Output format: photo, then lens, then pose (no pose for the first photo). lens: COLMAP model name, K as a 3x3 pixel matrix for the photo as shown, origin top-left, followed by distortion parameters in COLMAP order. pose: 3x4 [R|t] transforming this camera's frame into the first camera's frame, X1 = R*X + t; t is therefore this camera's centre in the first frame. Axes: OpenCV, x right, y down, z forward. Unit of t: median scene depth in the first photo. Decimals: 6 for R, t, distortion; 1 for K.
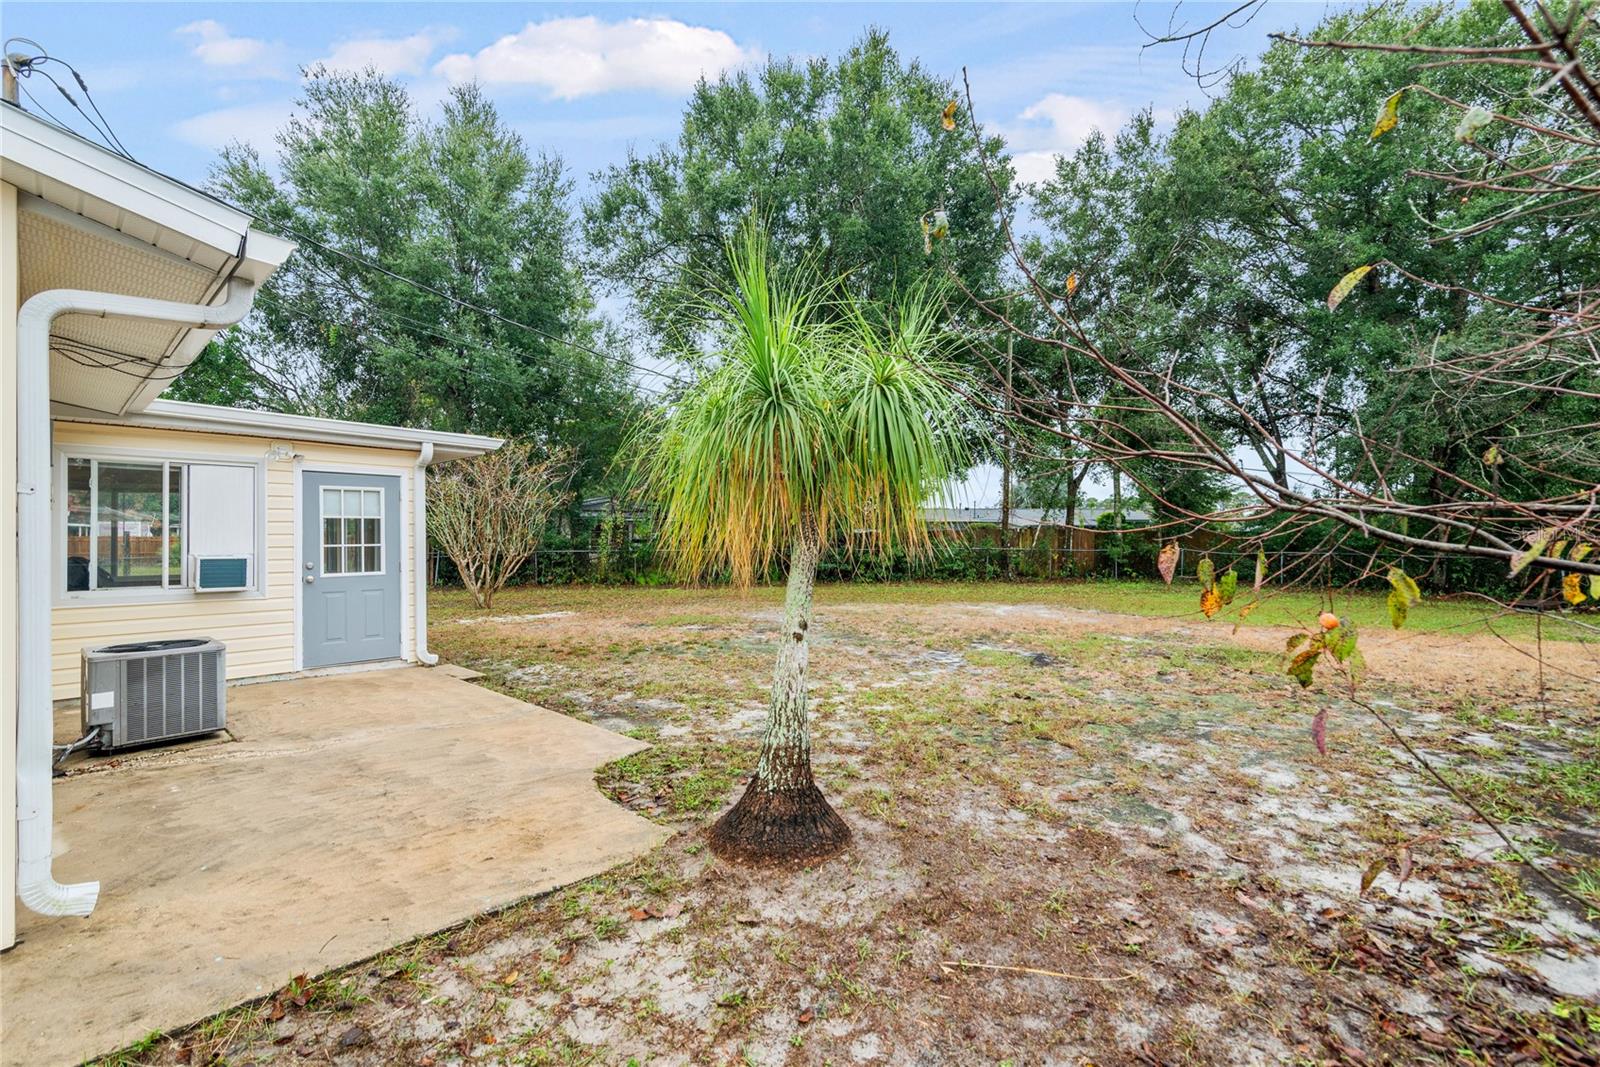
lens RADIAL K [[723.4, 0, 808.9], [0, 723.4, 536.2], [0, 0, 1]] dist [0.017604, -0.000188]
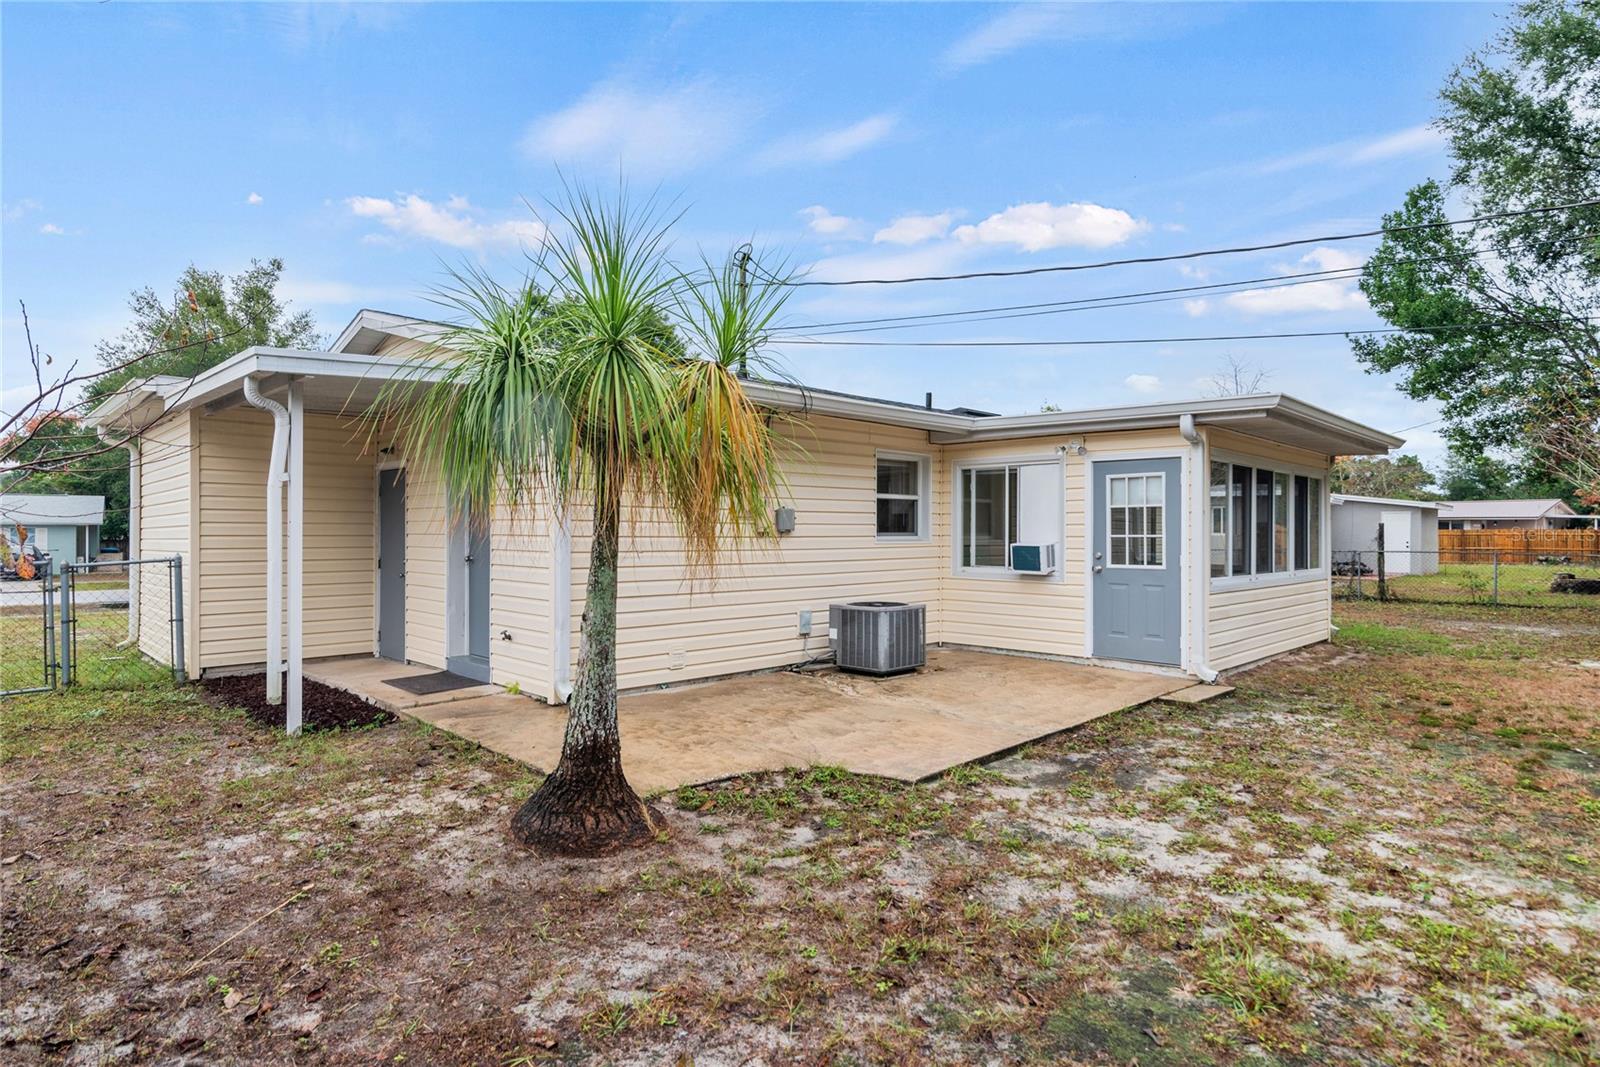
lens RADIAL K [[877.6, 0, 807.6], [0, 877.6, 531.4], [0, 0, 1]] dist [0.008857, -0.001430]
pose [[-0.040648, 0.002329, -0.999171, 0.603428], [-0.001094, 0.999997, 0.002375, 0.004830], [0.999173, 0.001190, -0.040645, 0.715760]]
